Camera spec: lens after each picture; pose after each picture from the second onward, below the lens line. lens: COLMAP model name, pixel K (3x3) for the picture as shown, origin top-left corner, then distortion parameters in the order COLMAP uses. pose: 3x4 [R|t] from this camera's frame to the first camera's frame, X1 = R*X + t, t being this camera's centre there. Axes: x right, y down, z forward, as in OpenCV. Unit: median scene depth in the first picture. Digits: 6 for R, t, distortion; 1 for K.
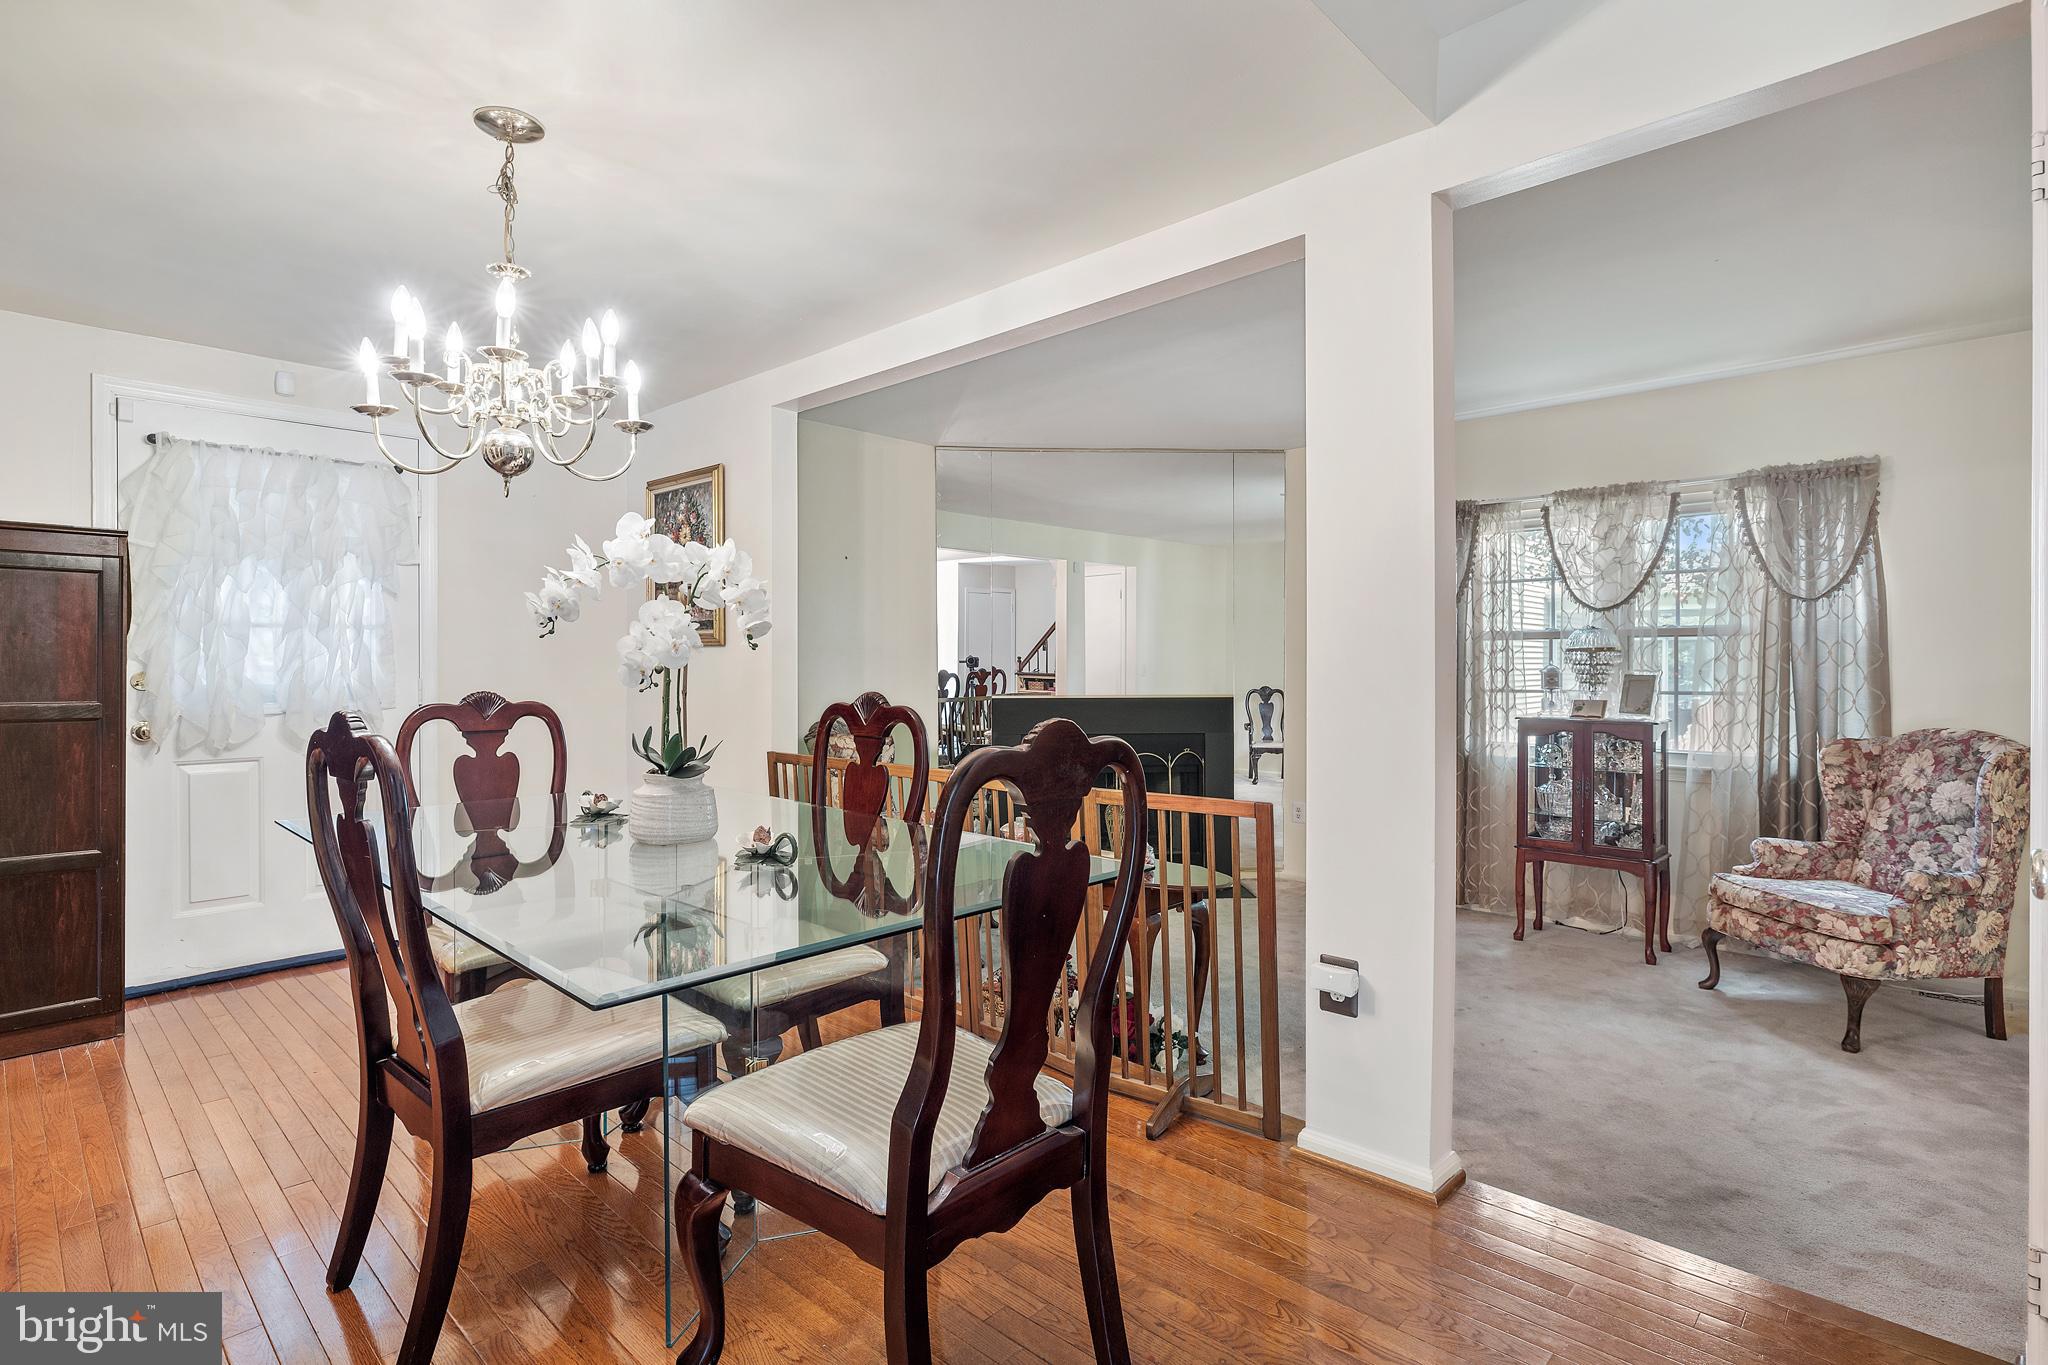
lens RADIAL K [[1010.4, 0, 1024.6], [0, 1010.4, 667.8], [0, 0, 1]] dist [-0.002476, -0.000142]
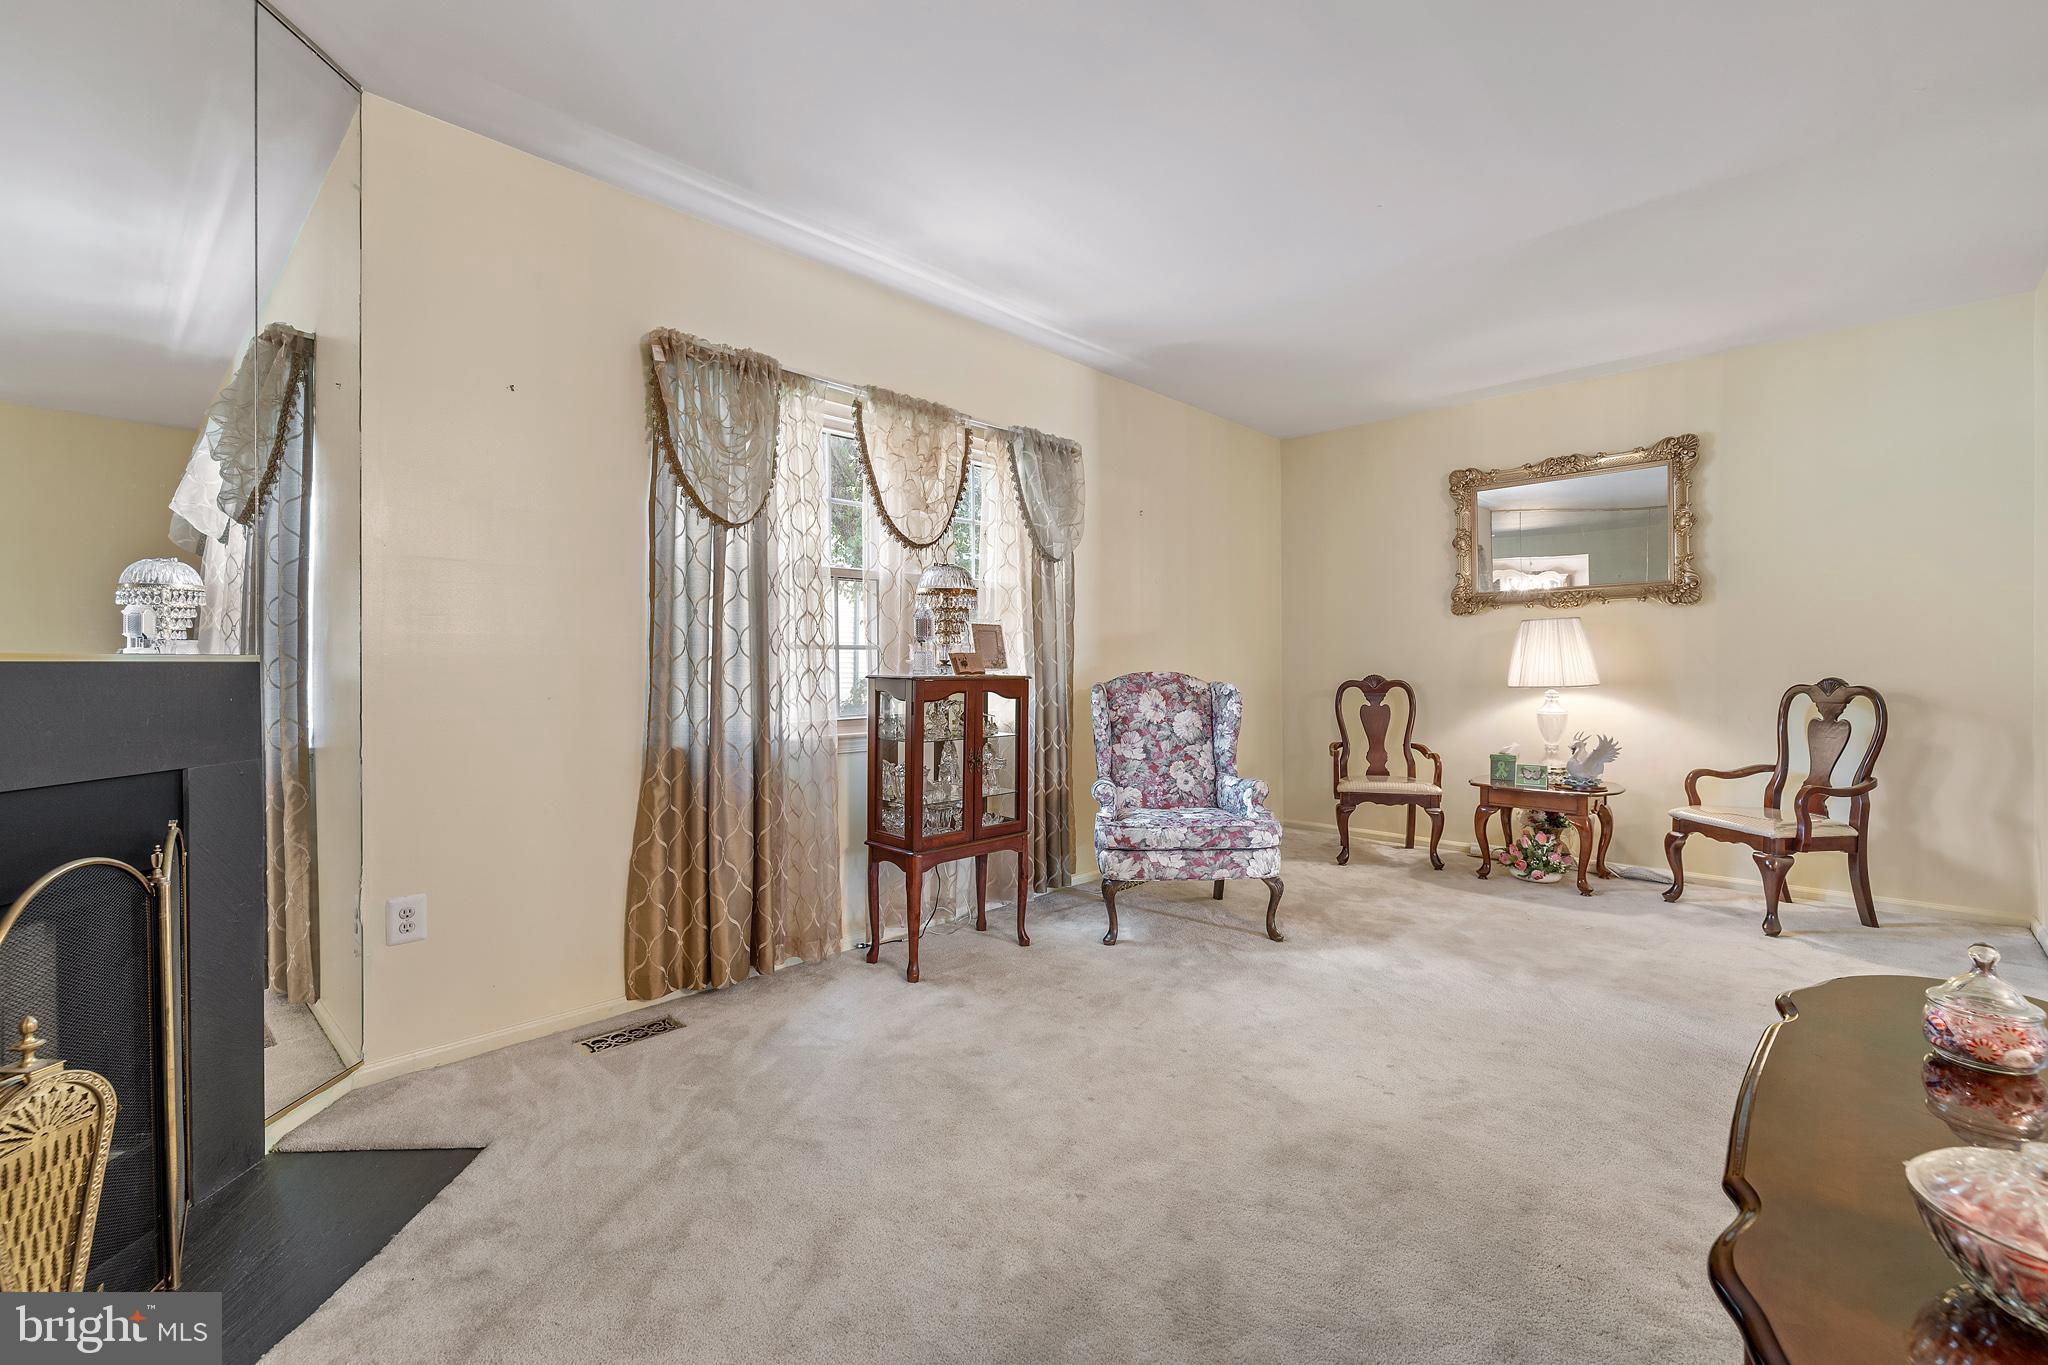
lens RADIAL K [[850.7, 0, 1021.3], [0, 850.7, 671.6], [0, 0, 1]] dist [-0.000552, -0.000466]
pose [[0.022556, -0.006896, 0.999722, -0.156558], [0.004739, 0.999966, 0.006790, 0.051112], [-0.999734, 0.004585, 0.022588, 1.125350]]
